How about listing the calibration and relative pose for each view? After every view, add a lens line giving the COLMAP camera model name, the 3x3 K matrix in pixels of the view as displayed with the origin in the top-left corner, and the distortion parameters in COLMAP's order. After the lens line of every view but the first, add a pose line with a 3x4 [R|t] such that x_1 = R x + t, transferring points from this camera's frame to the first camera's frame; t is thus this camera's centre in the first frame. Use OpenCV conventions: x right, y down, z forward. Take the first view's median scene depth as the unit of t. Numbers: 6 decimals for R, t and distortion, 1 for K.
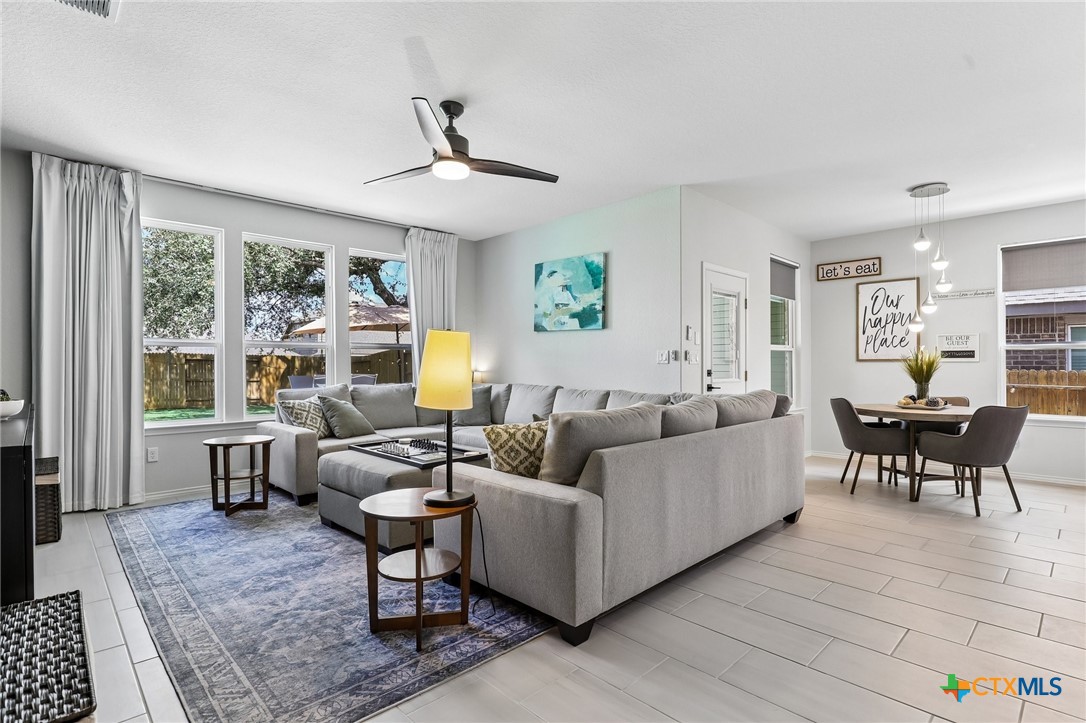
lens RADIAL K [[543.8, 0, 542.7], [0, 543.8, 359.2], [0, 0, 1]] dist [-0.020751, 0.000399]
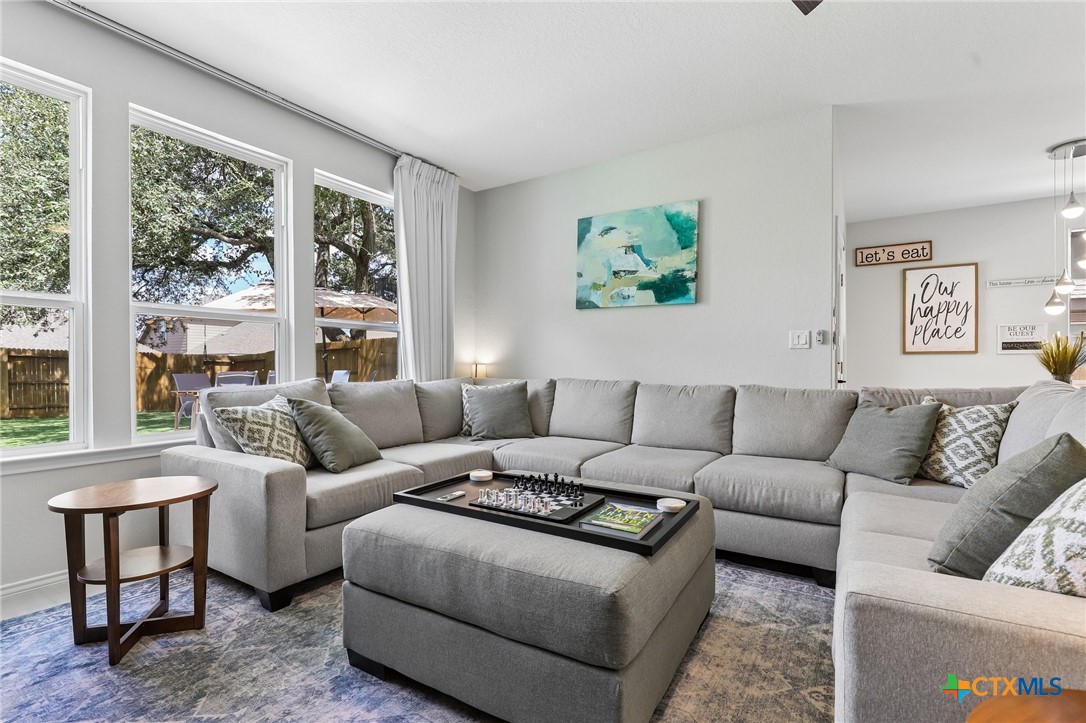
lens RADIAL K [[497.5, 0, 542.1], [0, 497.5, 367.2], [0, 0, 1]] dist [-0.012415, -0.001770]
pose [[0.970778, 0.002629, 0.239966, -0.242511], [-0.004224, 0.999972, 0.006131, 0.026659], [-0.239943, -0.006966, 0.970762, 0.373321]]
